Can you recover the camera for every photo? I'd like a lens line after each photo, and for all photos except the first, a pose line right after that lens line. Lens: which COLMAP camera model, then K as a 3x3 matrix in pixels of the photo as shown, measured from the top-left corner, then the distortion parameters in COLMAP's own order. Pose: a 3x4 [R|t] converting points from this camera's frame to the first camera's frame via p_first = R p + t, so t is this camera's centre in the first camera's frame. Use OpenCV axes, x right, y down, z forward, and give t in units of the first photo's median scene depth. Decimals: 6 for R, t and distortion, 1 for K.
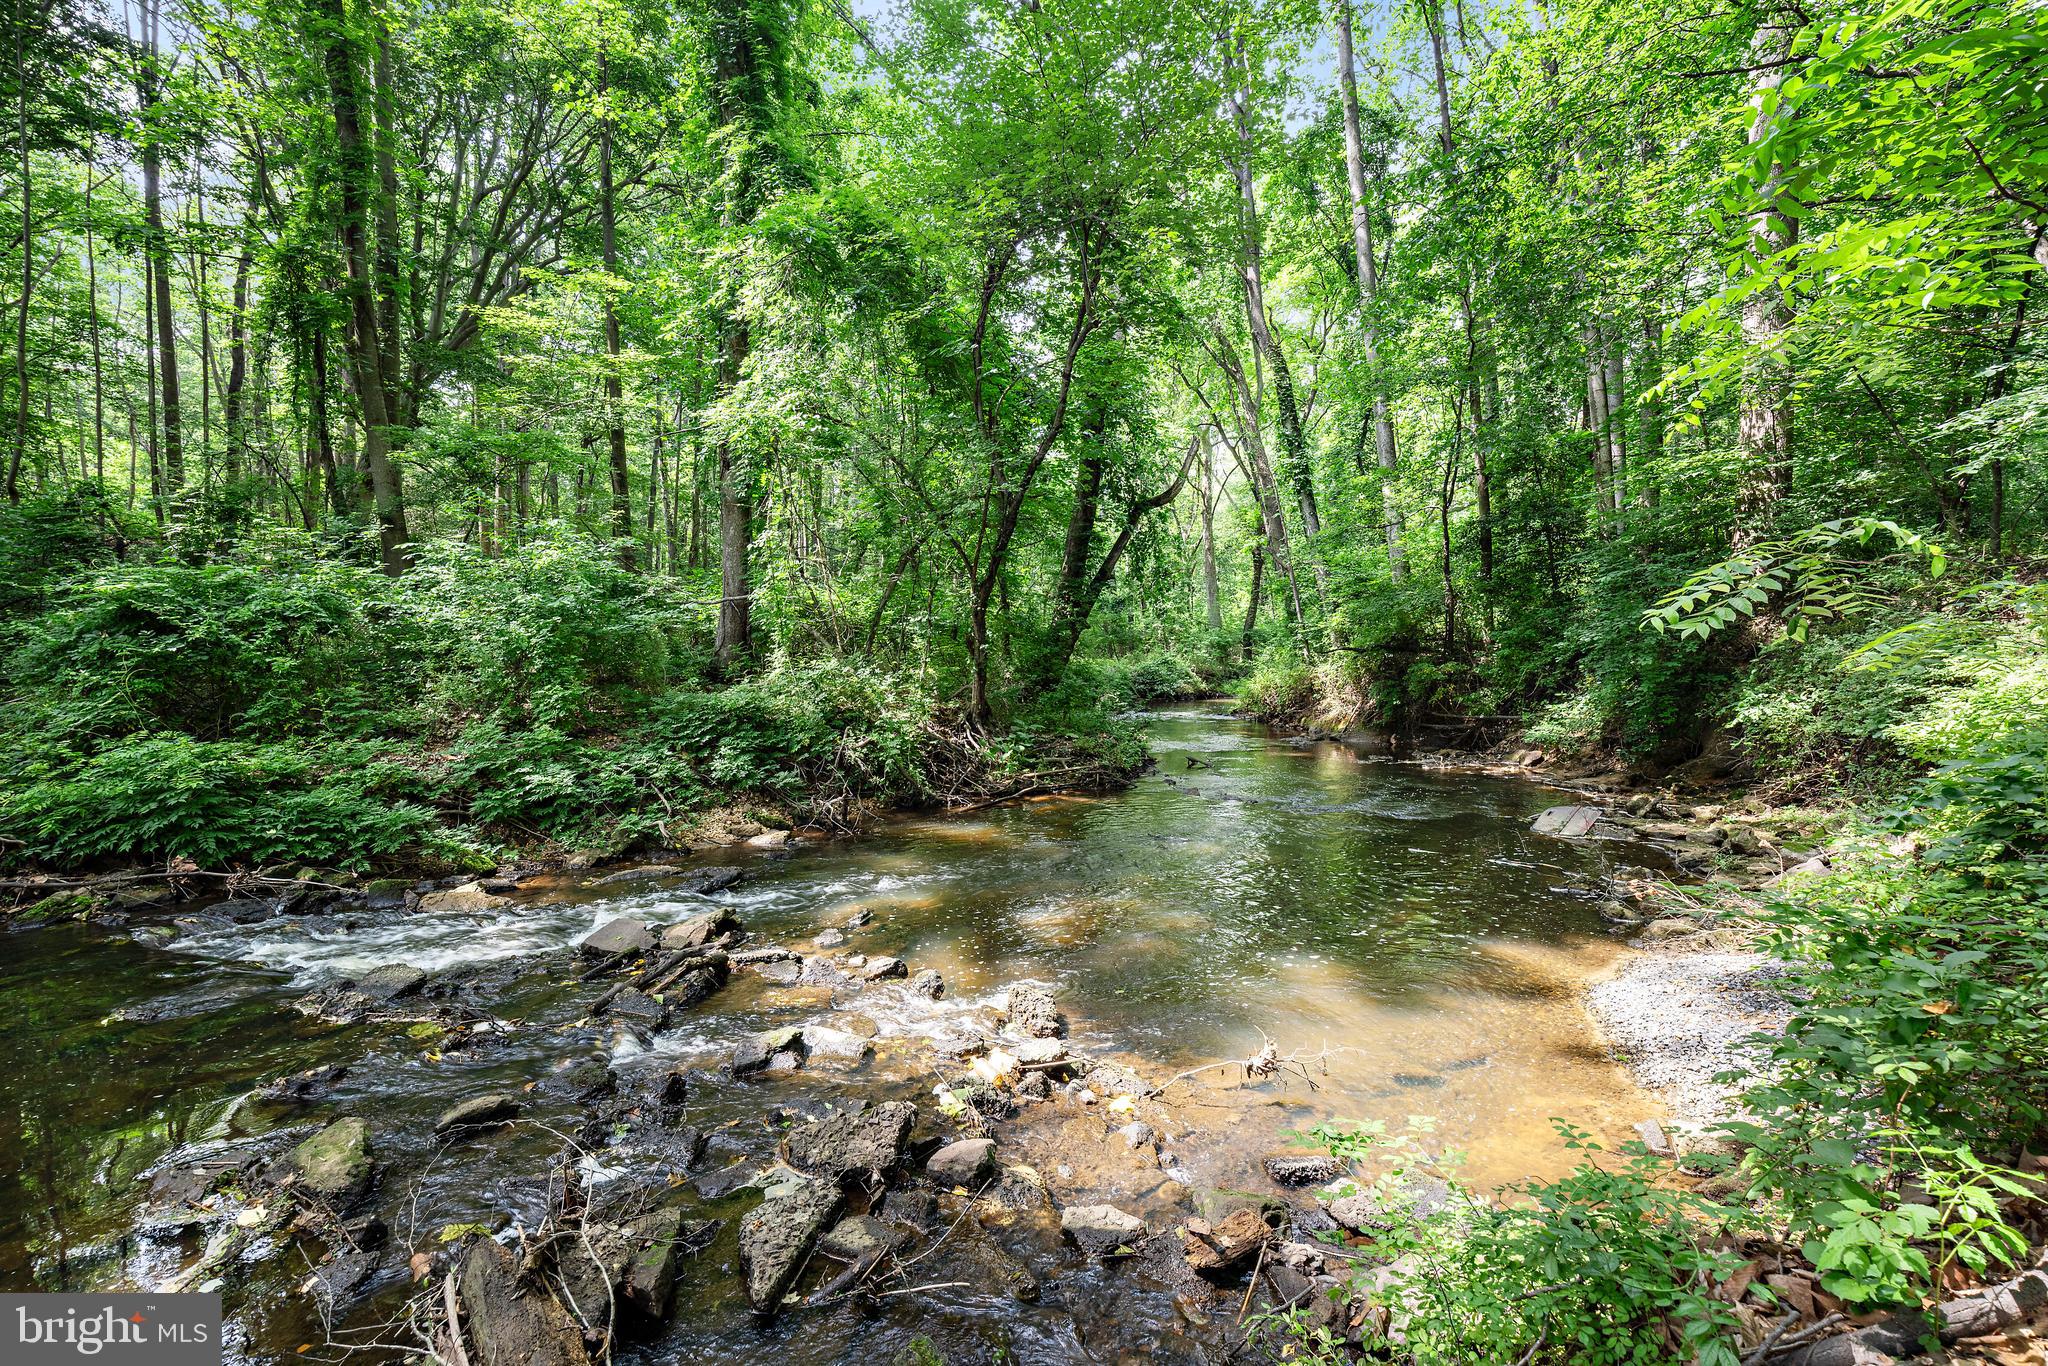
lens RADIAL K [[955.7, 0, 1025.3], [0, 955.7, 681.9], [0, 0, 1]] dist [-0.000104, -0.000038]
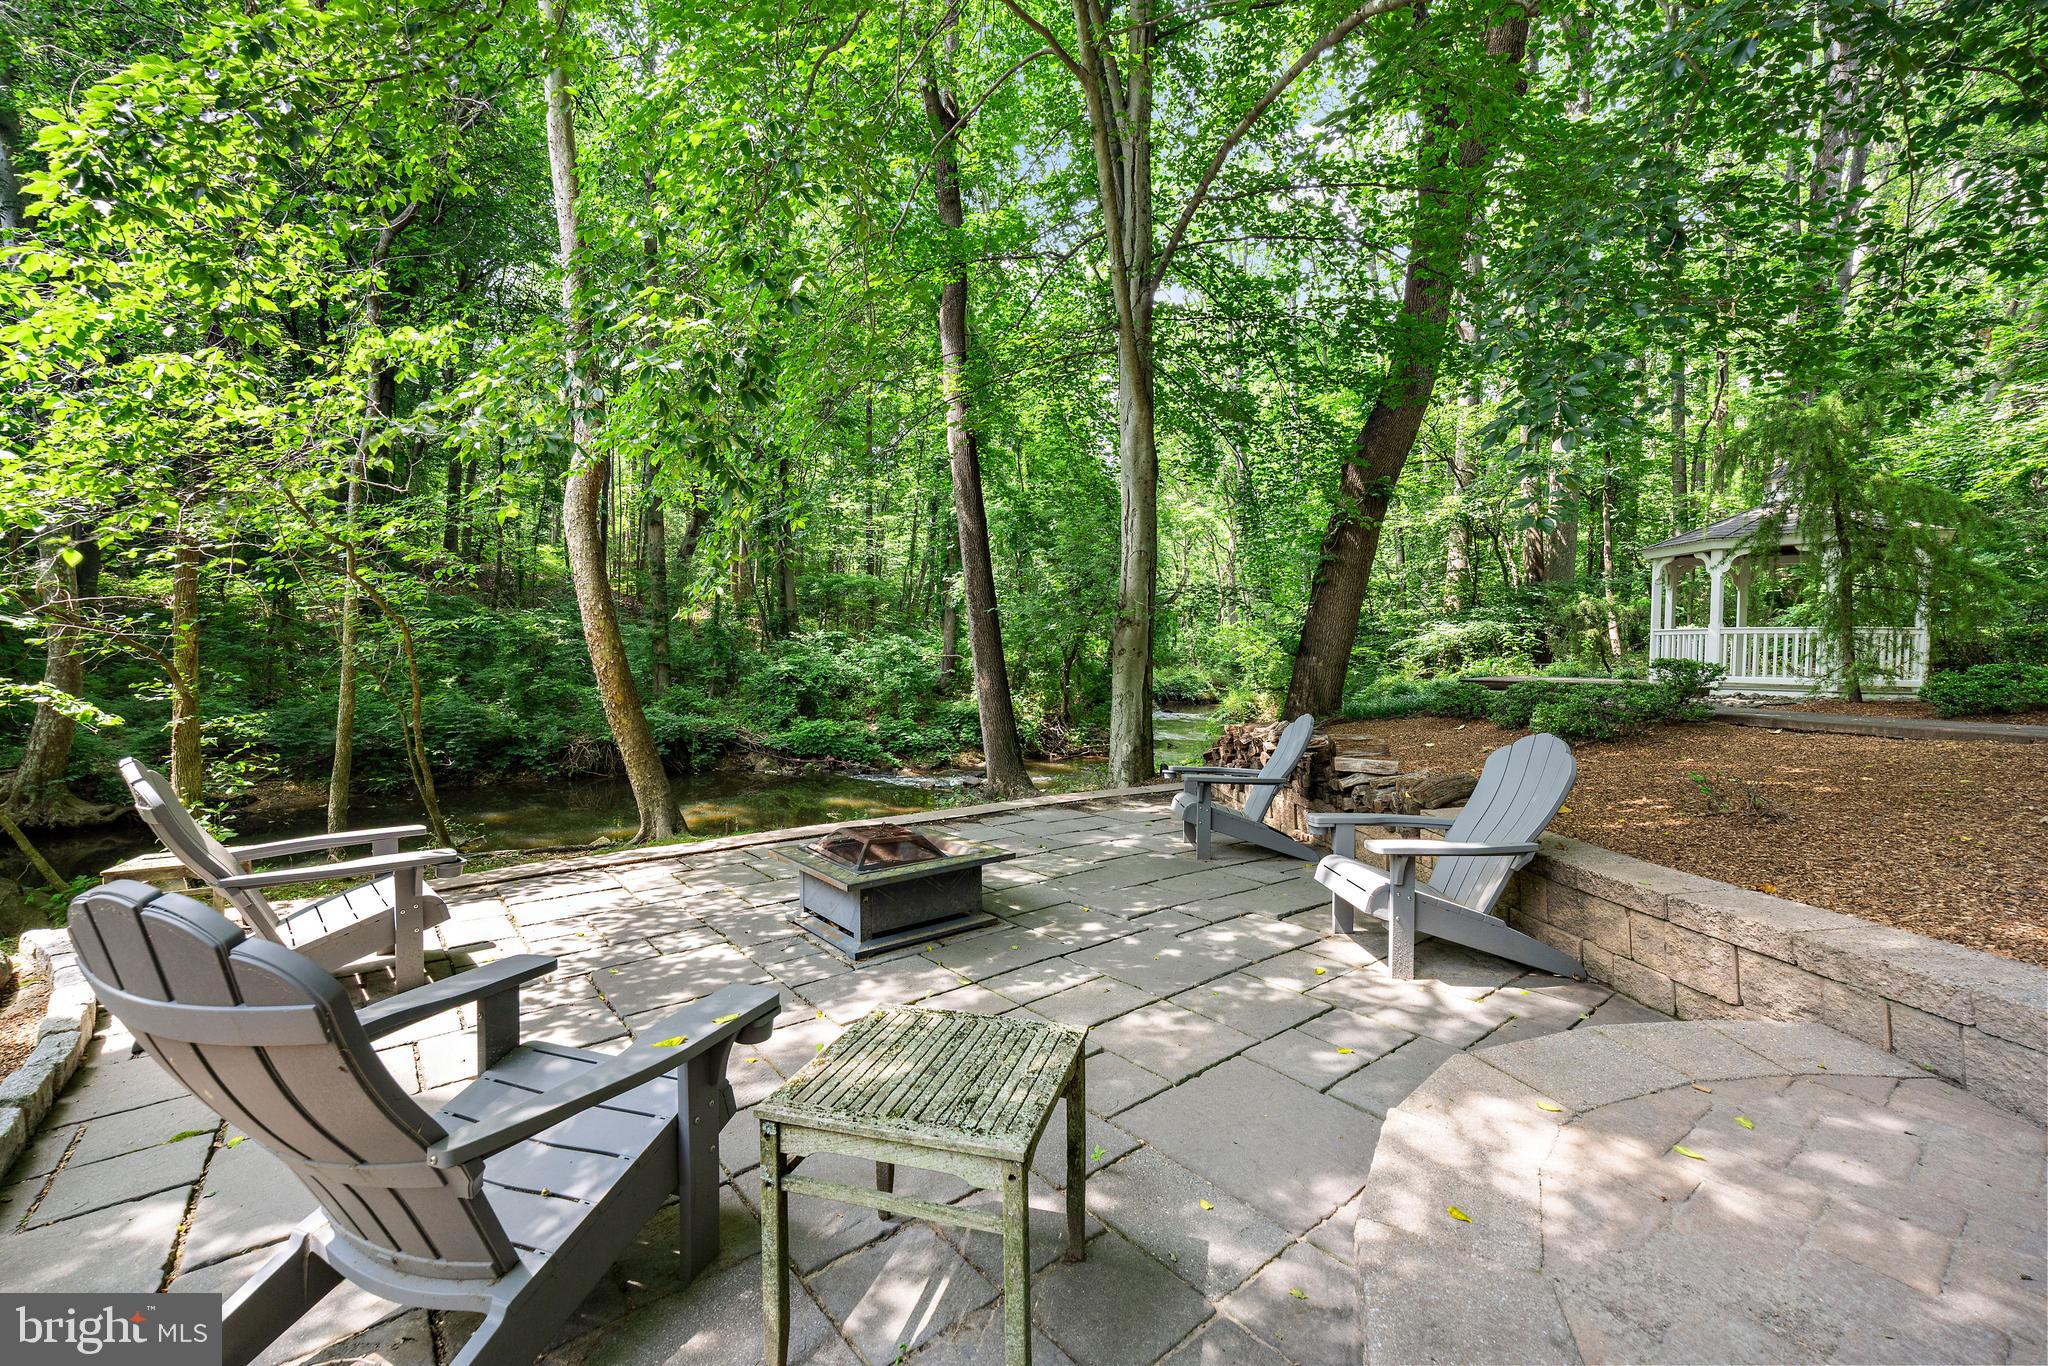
lens RADIAL K [[819.8, 0, 1024.1], [0, 819.8, 679.8], [0, 0, 1]] dist [0.000548, 0.000018]
pose [[0.995876, 0.037071, -0.082805, 0.012948], [-0.036509, 0.999299, 0.008287, -0.067679], [0.083054, -0.005230, 0.996531, -0.925423]]
